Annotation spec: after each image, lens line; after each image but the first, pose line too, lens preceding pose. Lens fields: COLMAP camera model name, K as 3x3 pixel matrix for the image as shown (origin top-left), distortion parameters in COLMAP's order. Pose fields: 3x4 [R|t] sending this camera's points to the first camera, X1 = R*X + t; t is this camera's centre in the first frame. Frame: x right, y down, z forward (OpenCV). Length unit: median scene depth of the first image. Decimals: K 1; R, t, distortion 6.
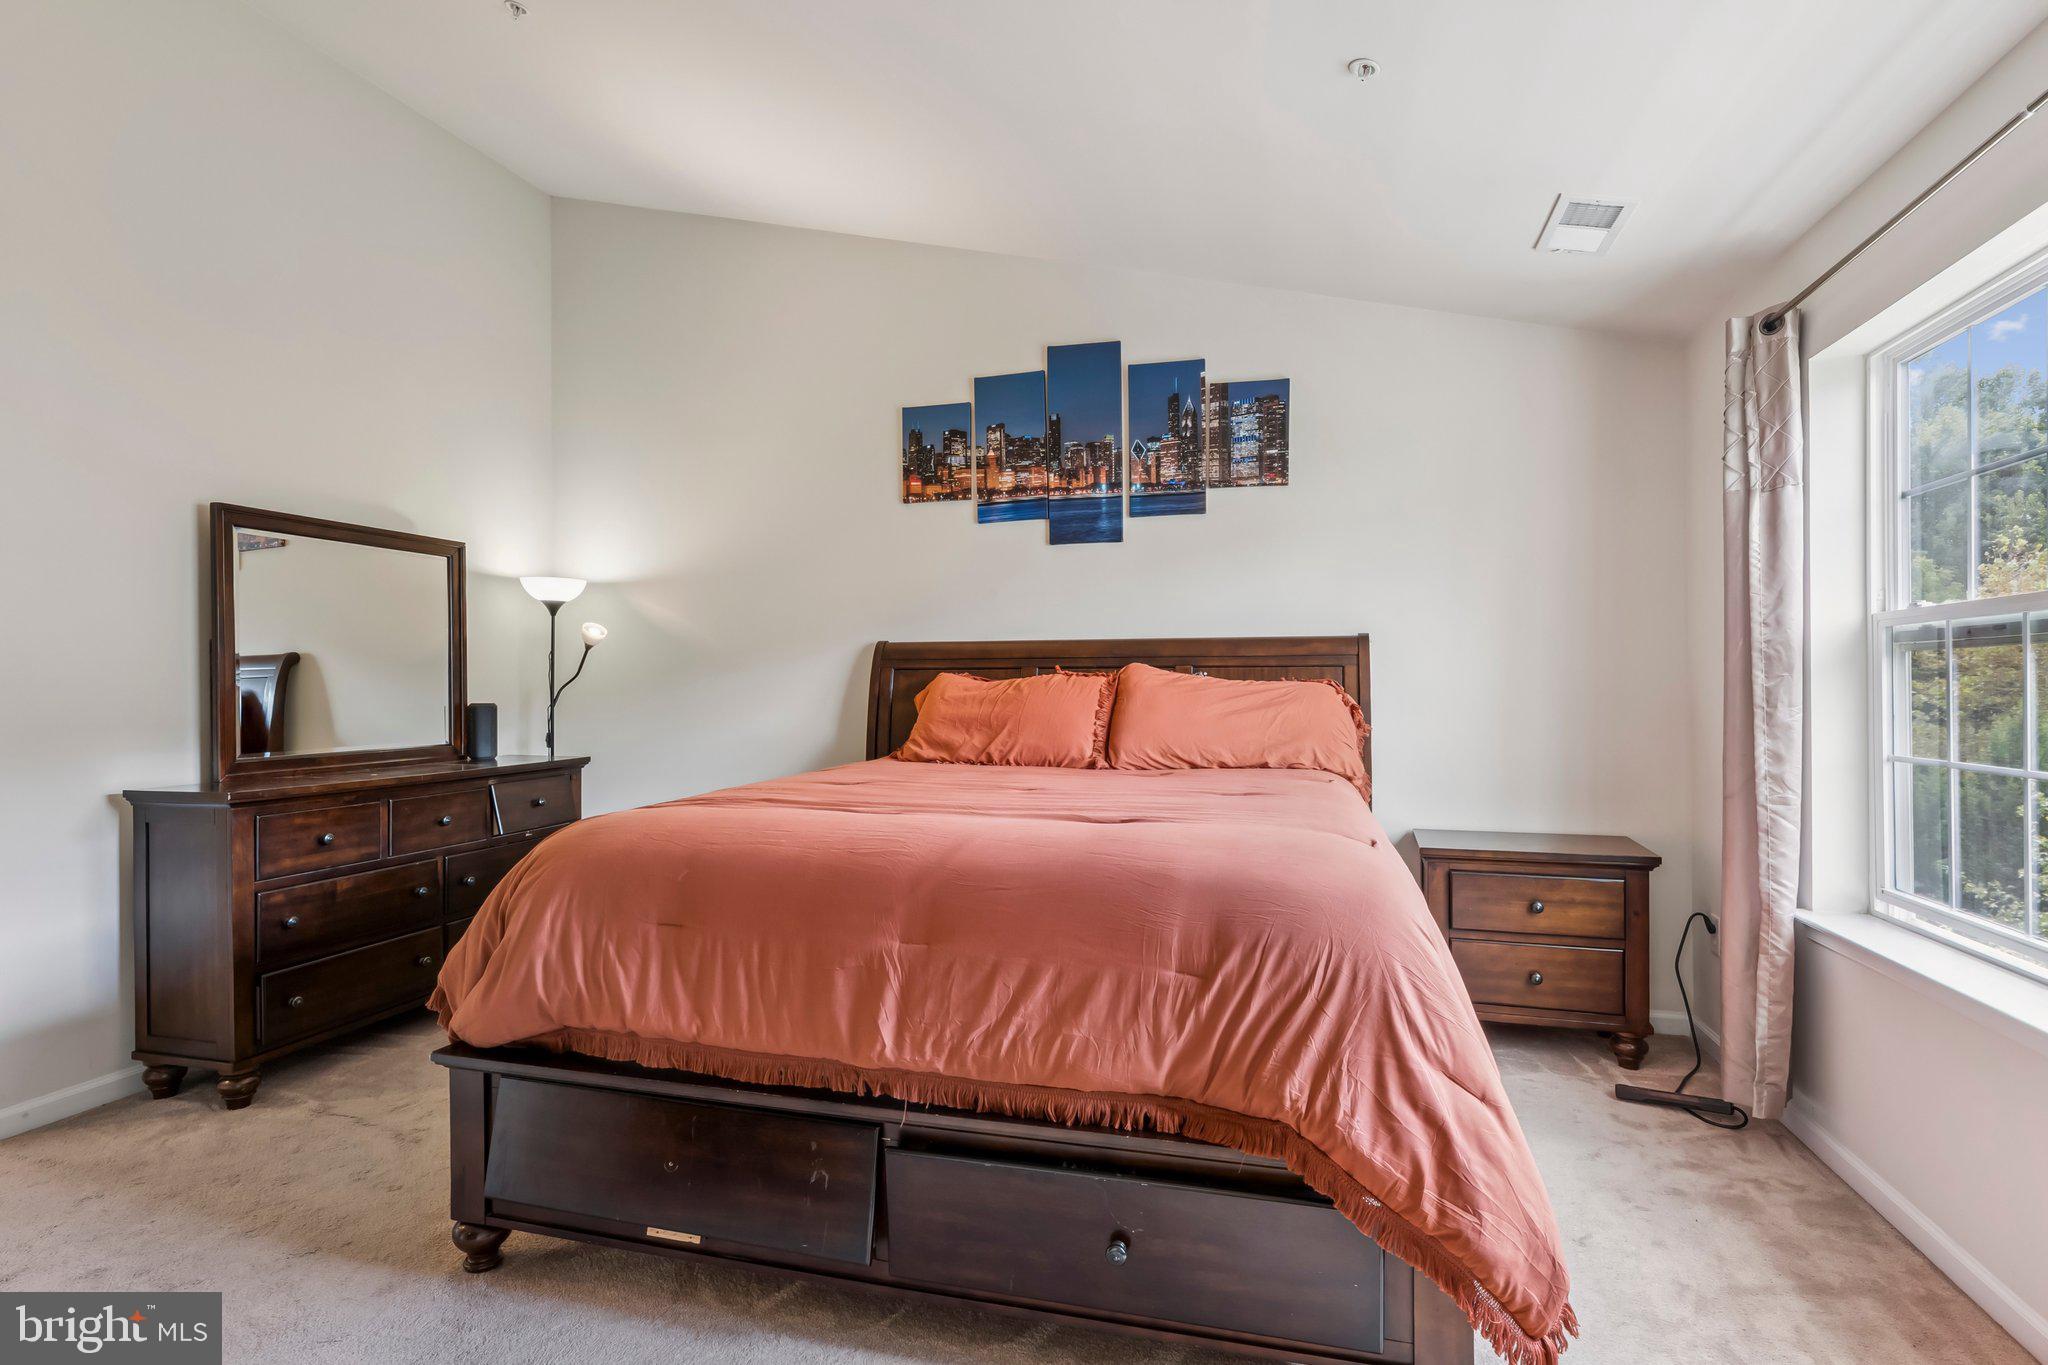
lens RADIAL K [[1022.3, 0, 1015.8], [0, 1022.3, 681.1], [0, 0, 1]] dist [-0.002125, -0.000190]
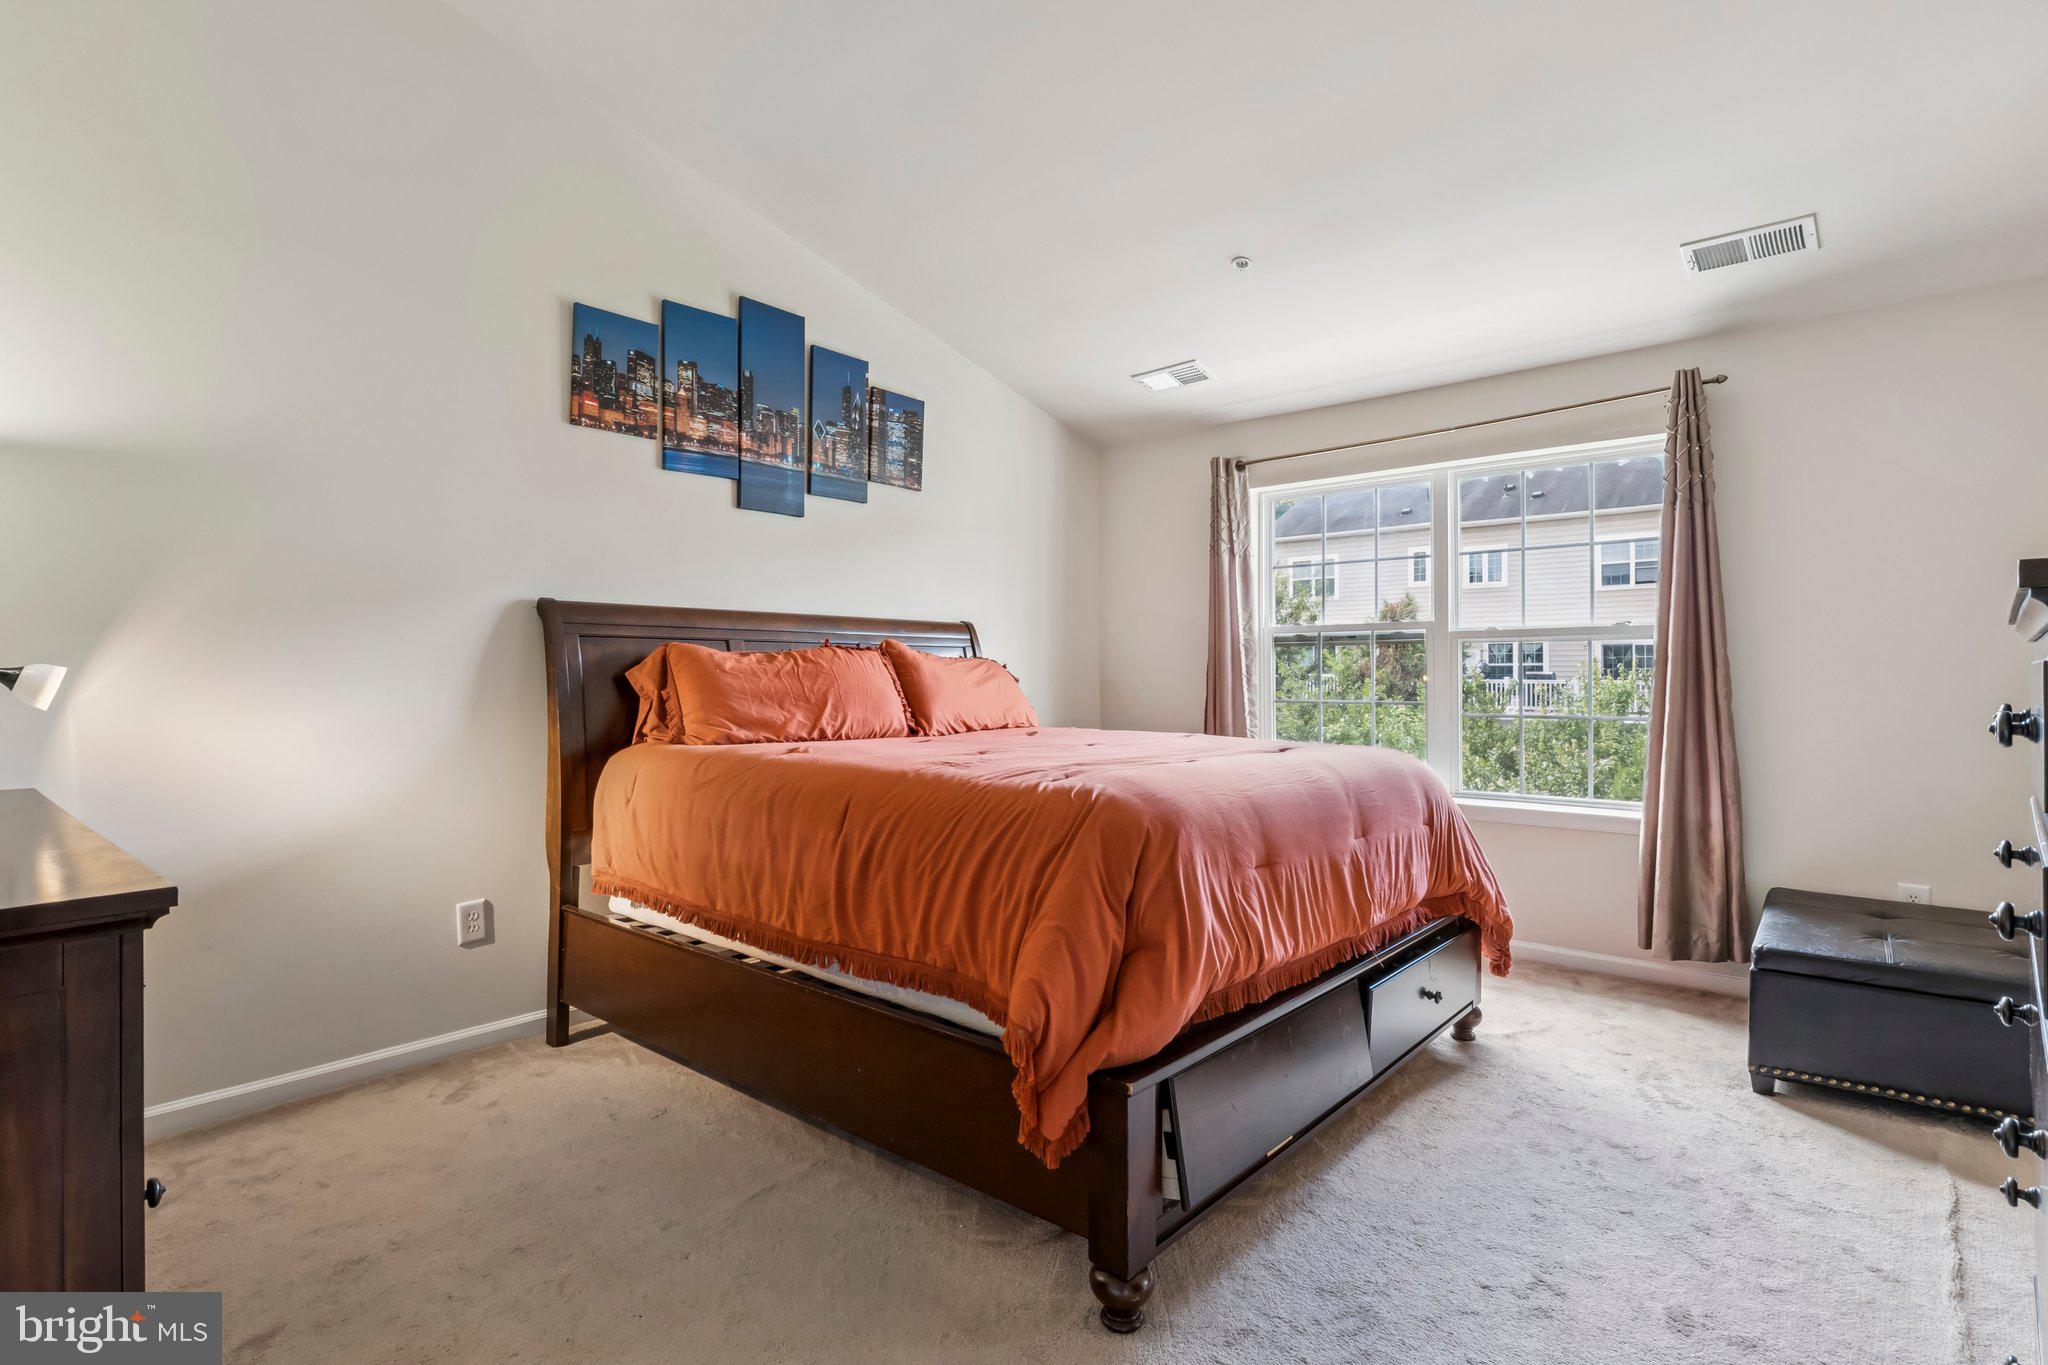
lens RADIAL K [[1022.3, 0, 1015.8], [0, 1022.3, 681.1], [0, 0, 1]] dist [-0.002125, -0.000190]
pose [[0.424764, -0.004368, 0.905294, -0.706580], [-0.006111, 0.999952, 0.007692, 0.015322], [-0.905284, -0.008799, 0.424717, 0.376524]]
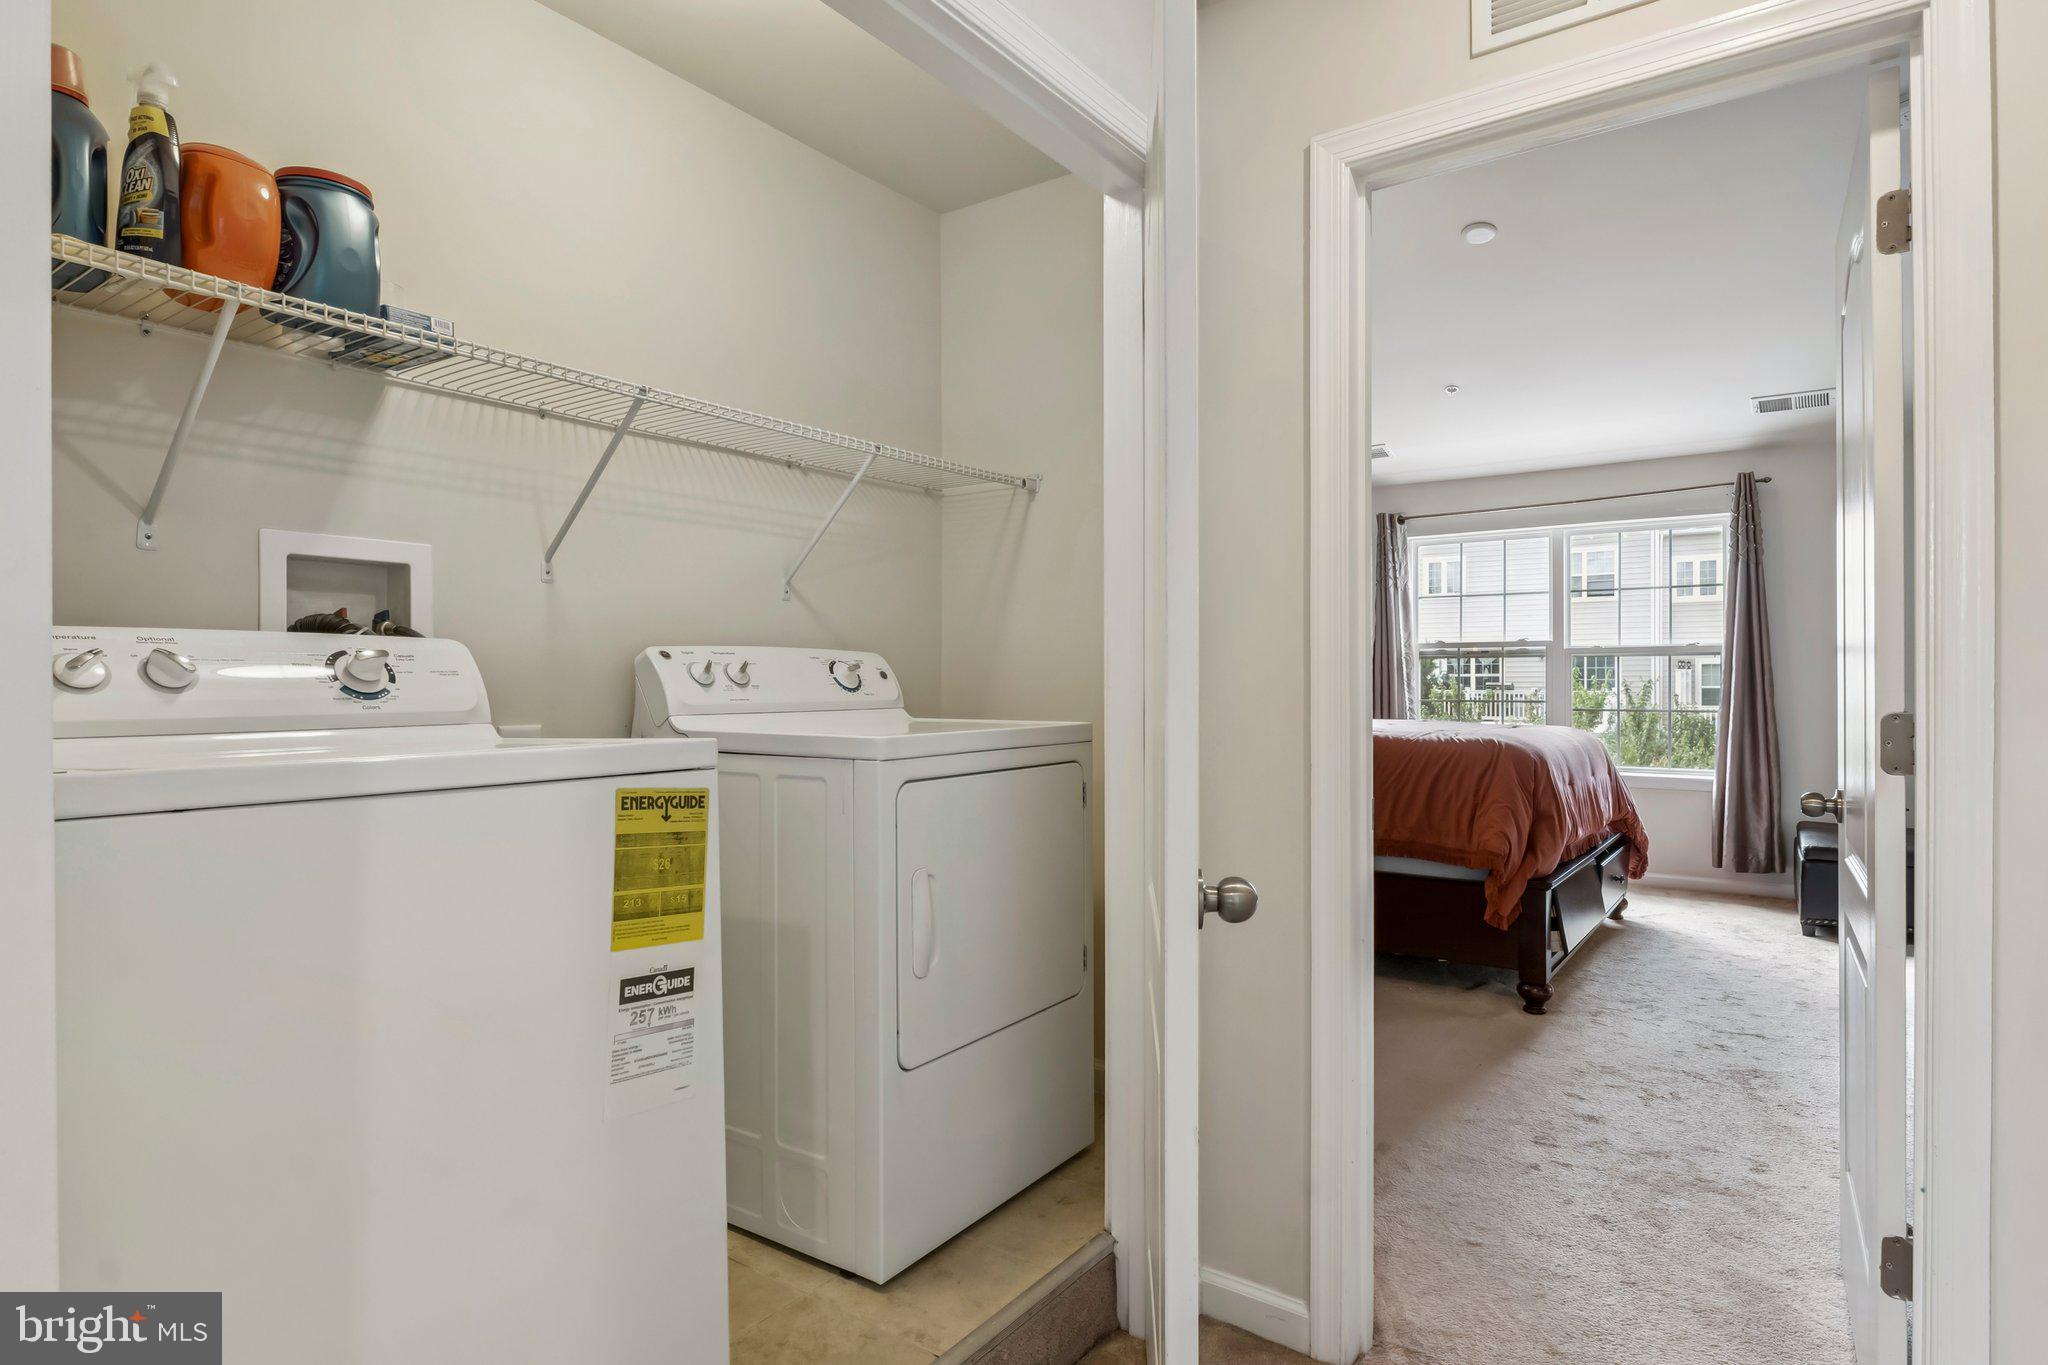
lens RADIAL K [[1124.3, 0, 1024.9], [0, 1124.3, 695.9], [0, 0, 1]] dist [-0.000743, -0.000404]
pose [[0.332128, -0.006349, 0.943213, -1.329015], [-0.008129, 0.999921, 0.009593, 0.027896], [-0.943199, -0.010853, 0.332051, 0.620965]]
